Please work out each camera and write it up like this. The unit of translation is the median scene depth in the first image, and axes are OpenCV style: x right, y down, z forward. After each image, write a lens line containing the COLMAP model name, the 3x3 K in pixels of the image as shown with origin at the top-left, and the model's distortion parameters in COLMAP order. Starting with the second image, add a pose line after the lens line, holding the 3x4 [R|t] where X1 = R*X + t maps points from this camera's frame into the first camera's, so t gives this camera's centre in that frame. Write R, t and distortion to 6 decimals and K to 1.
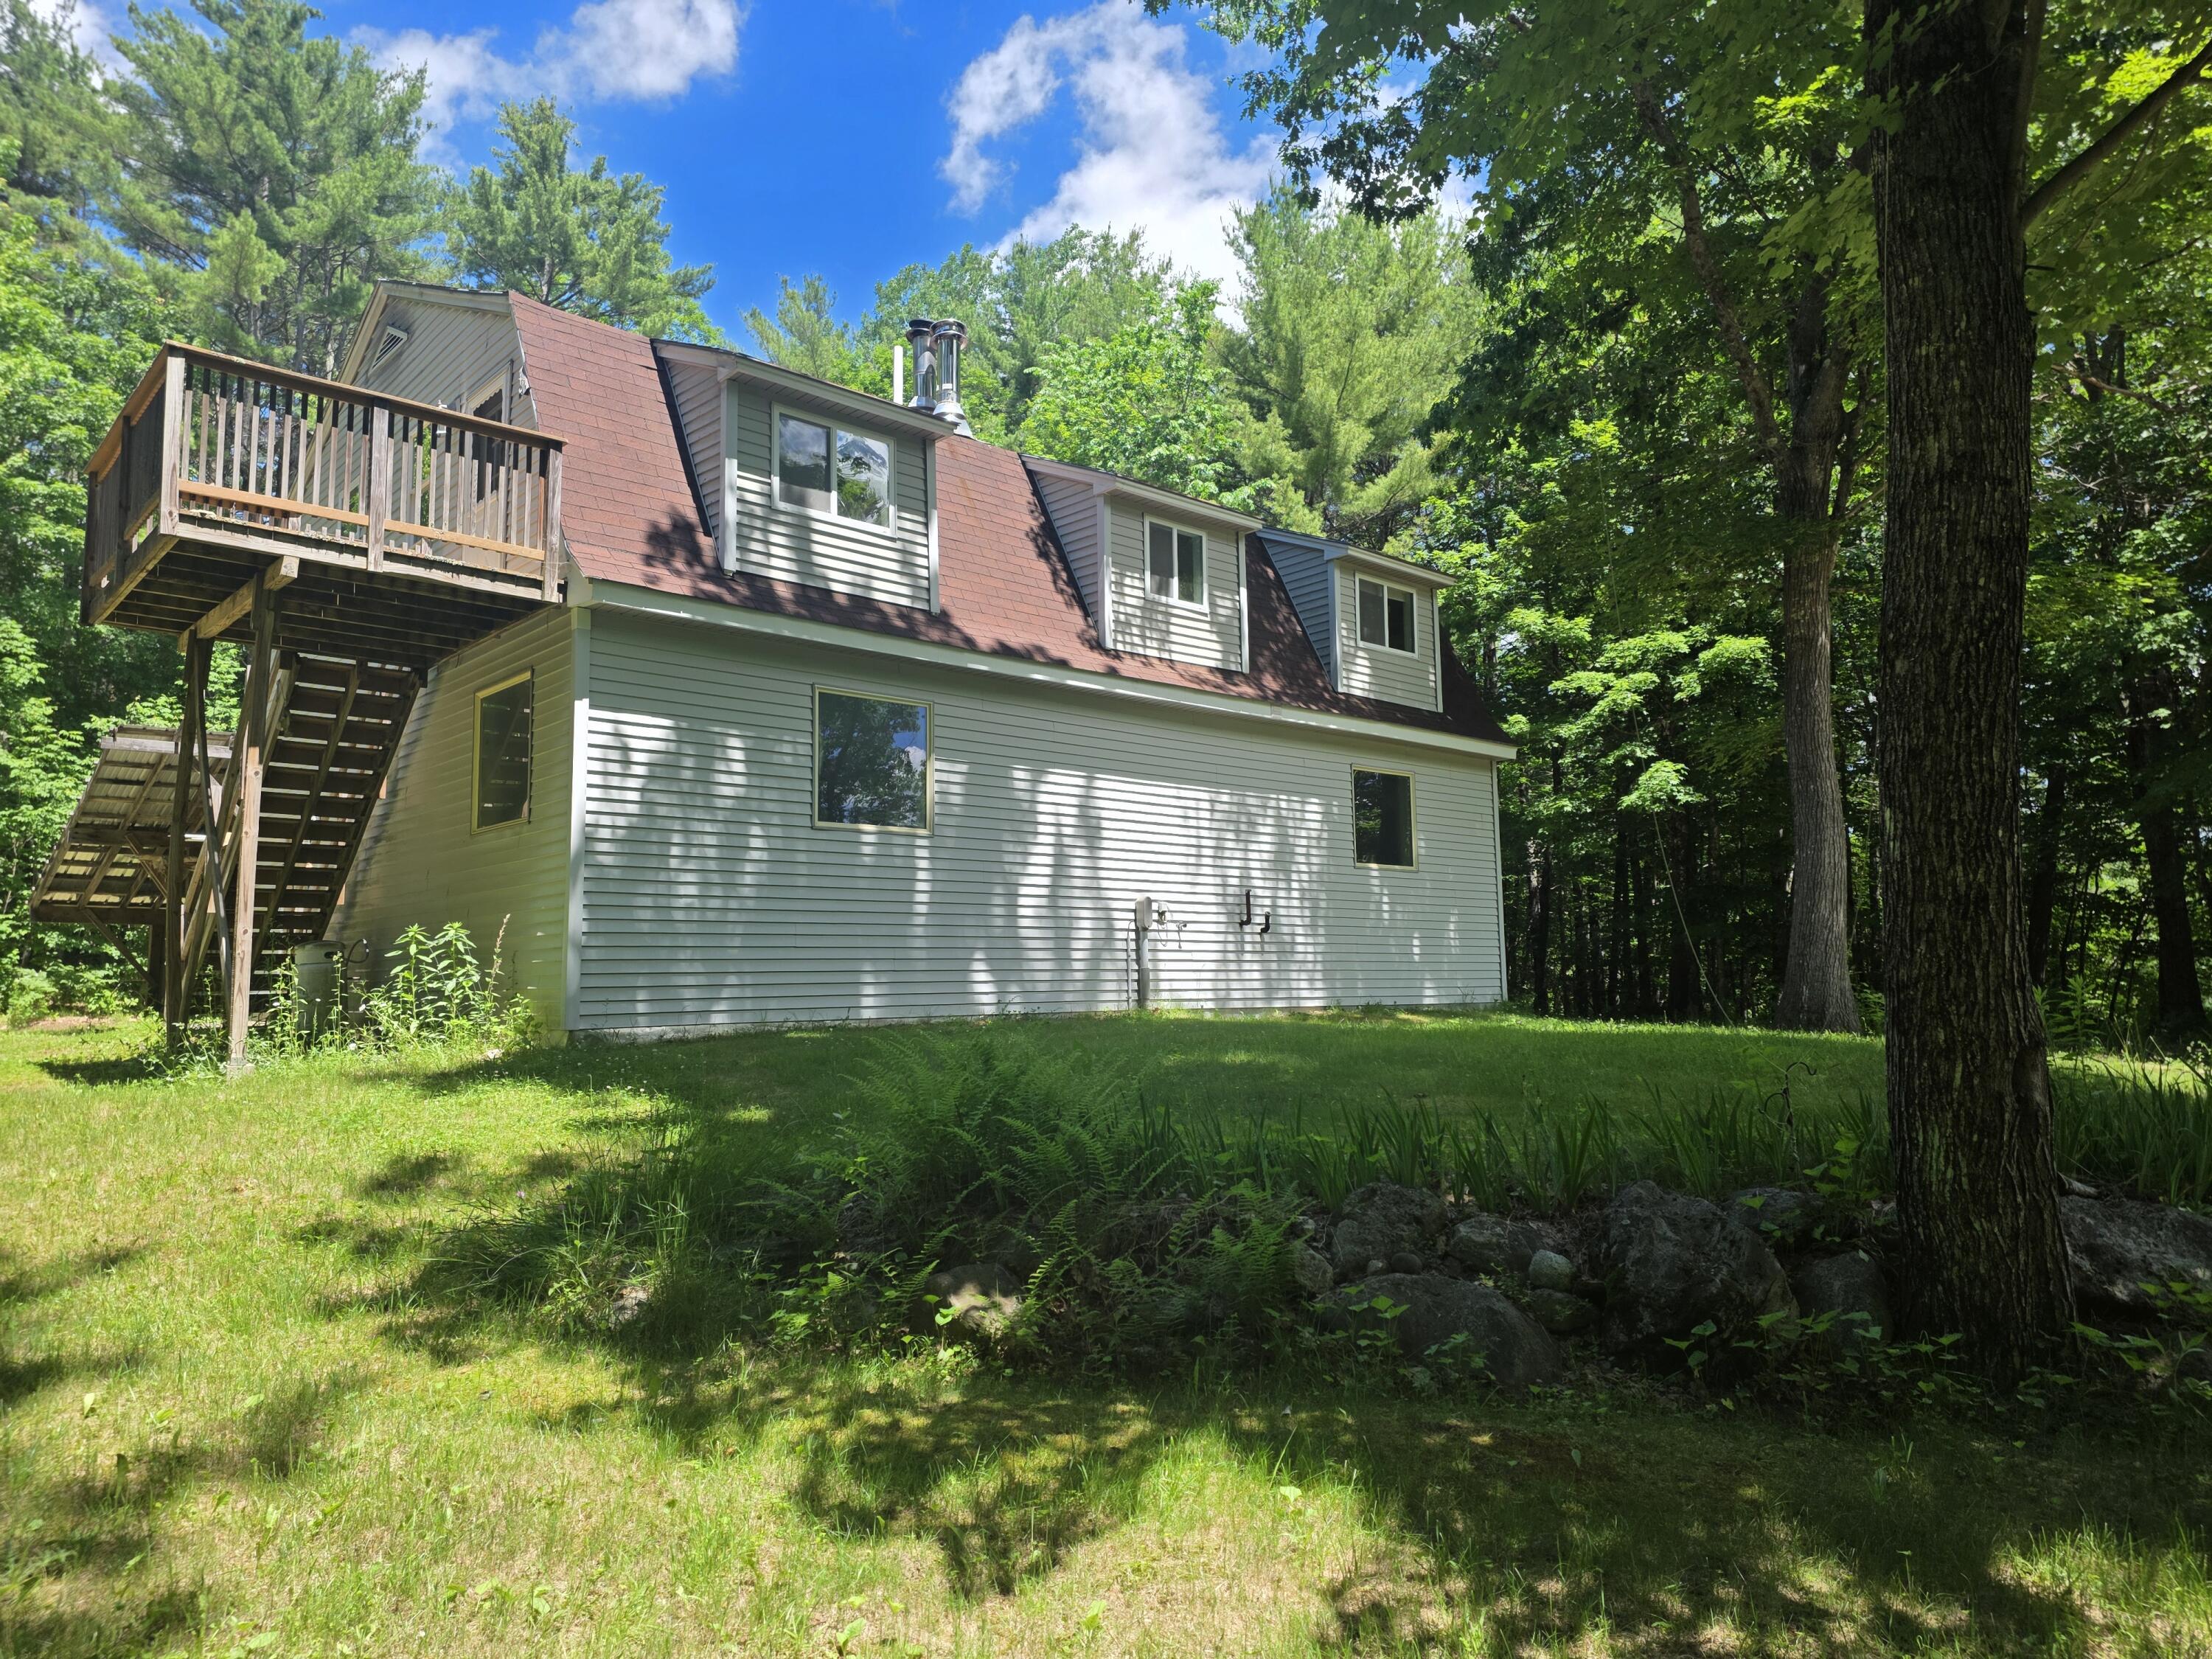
lens RADIAL K [[1454.6, 0, 1111.2], [0, 1454.6, 796.4], [0, 0, 1]] dist [0.052874, -0.030636]
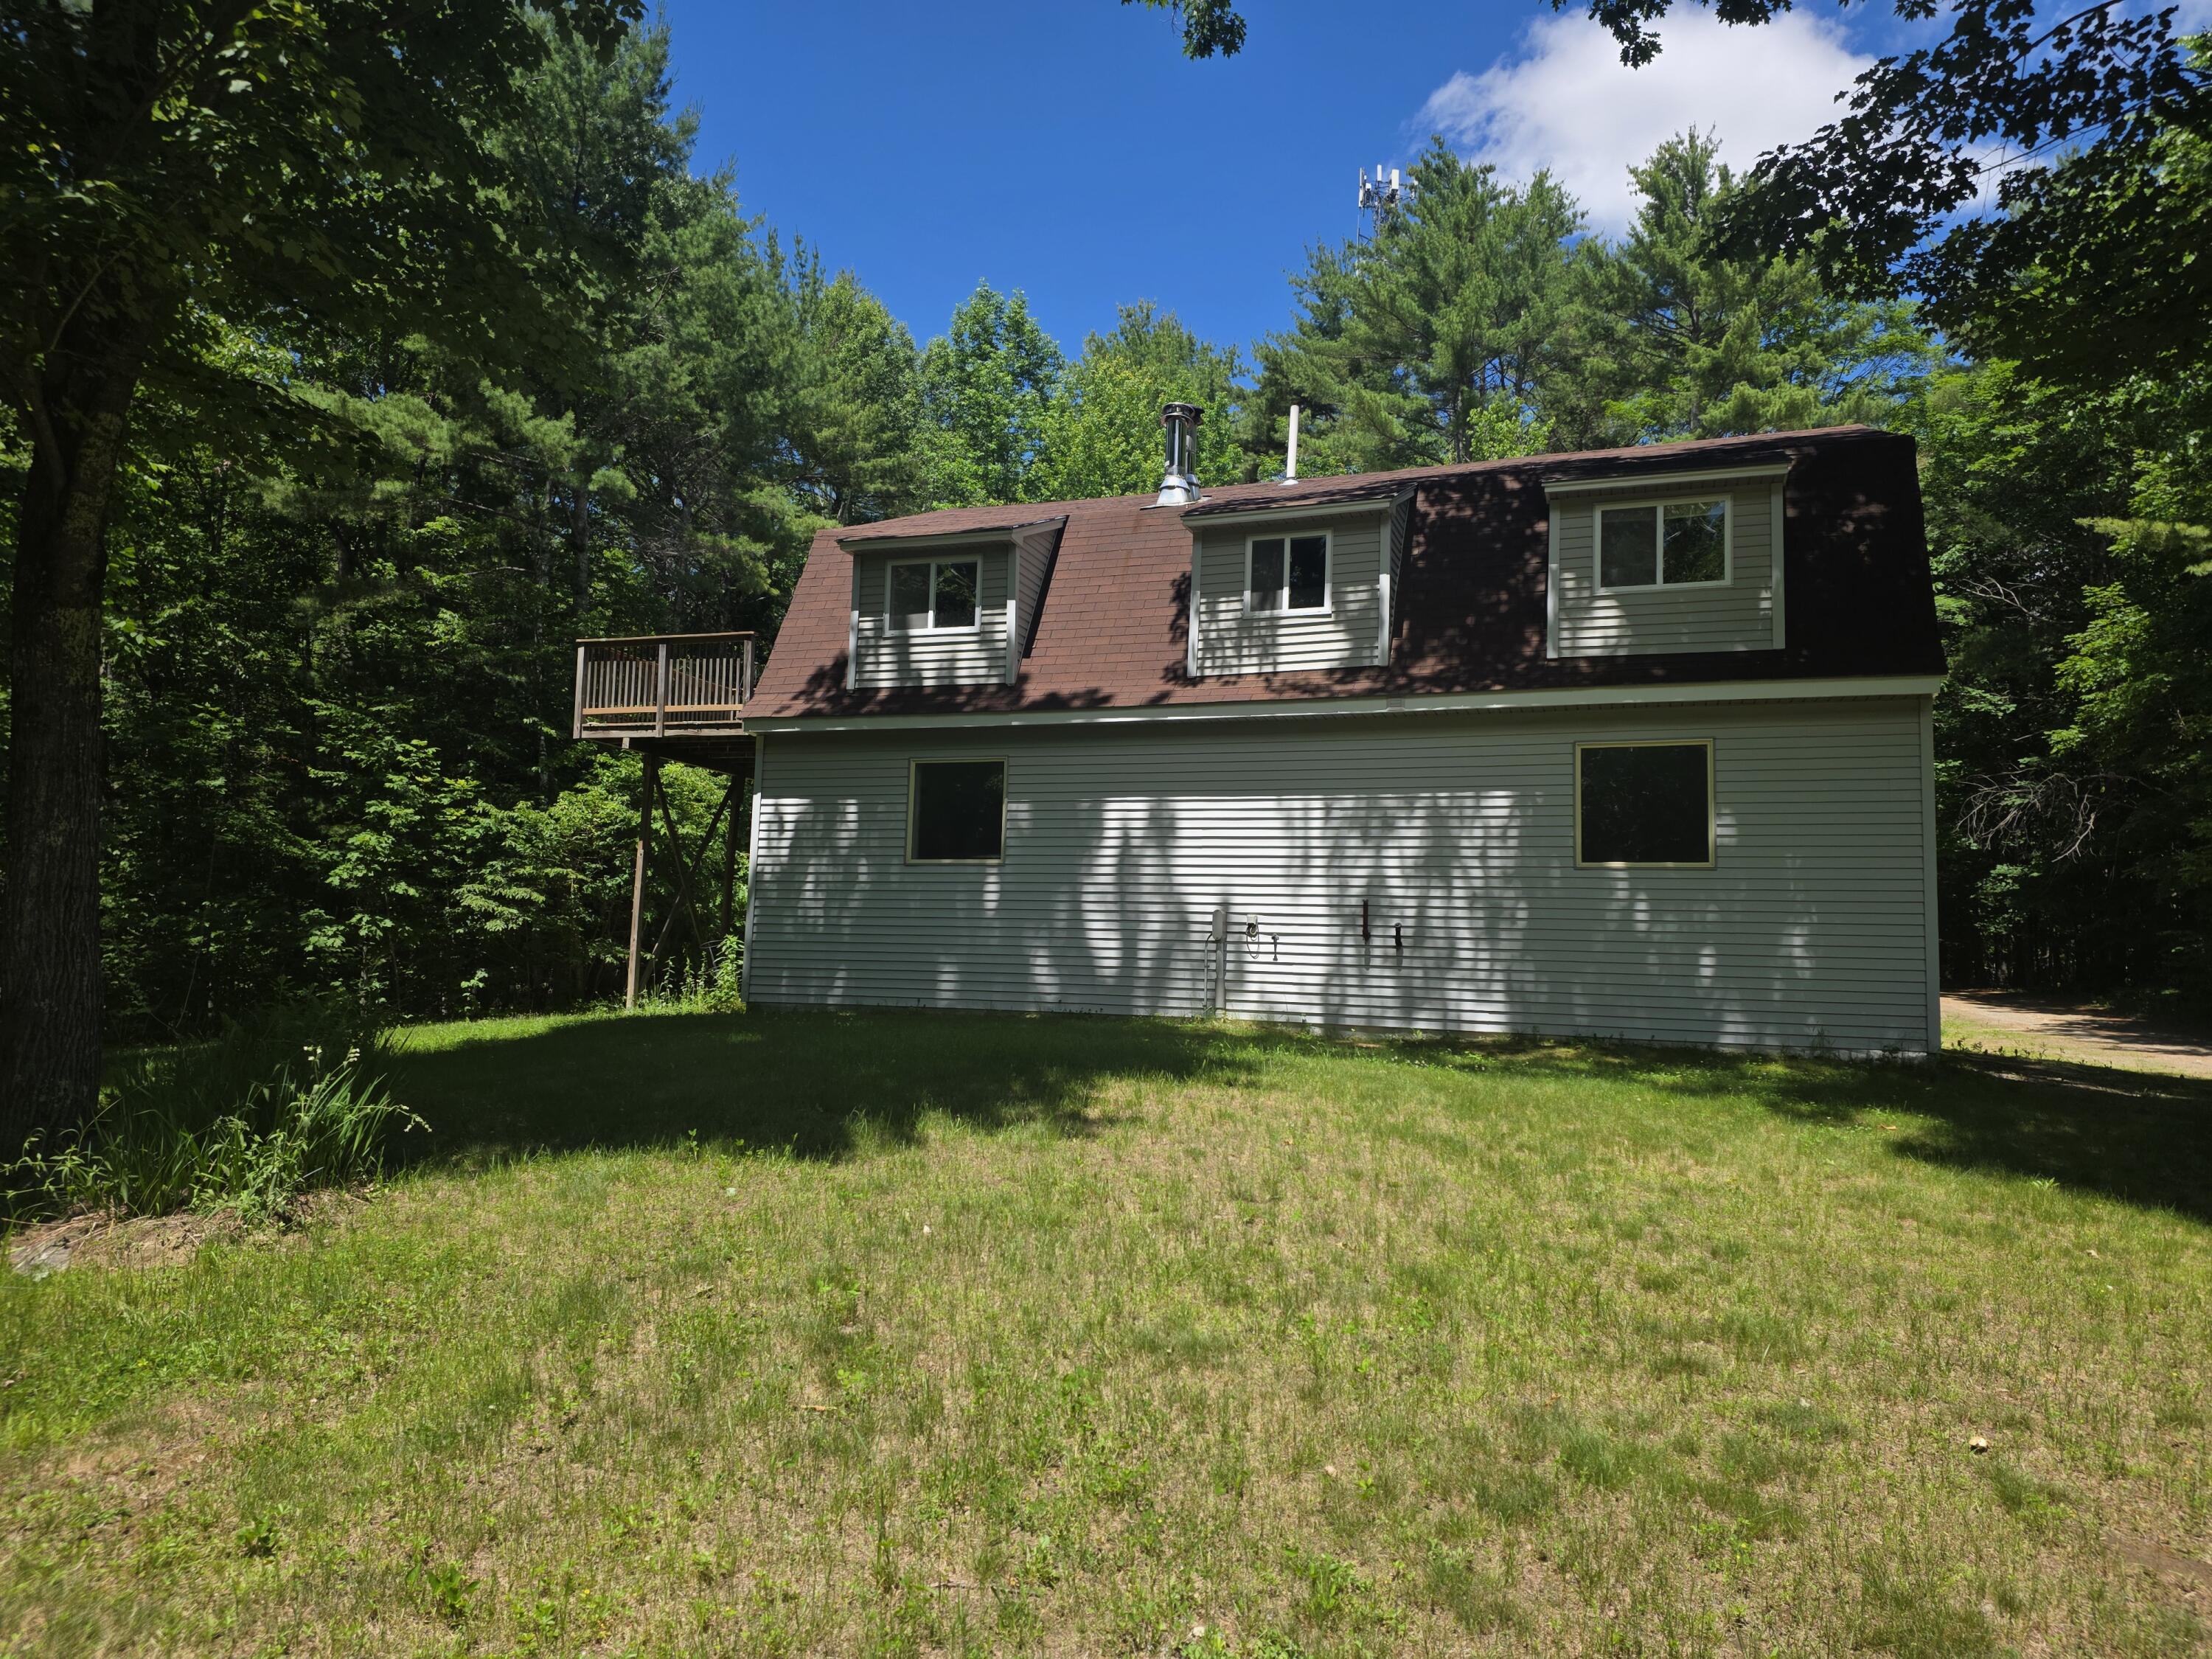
lens RADIAL K [[1454.6, 0, 1109.9], [0, 1454.6, 825.4], [0, 0, 1]] dist [0.052874, -0.030636]
pose [[0.458872, -0.071487, -0.885622, 1.053515], [0.072813, 0.996431, -0.042705, 0.055279], [0.885514, -0.044889, 0.462439, 0.525421]]
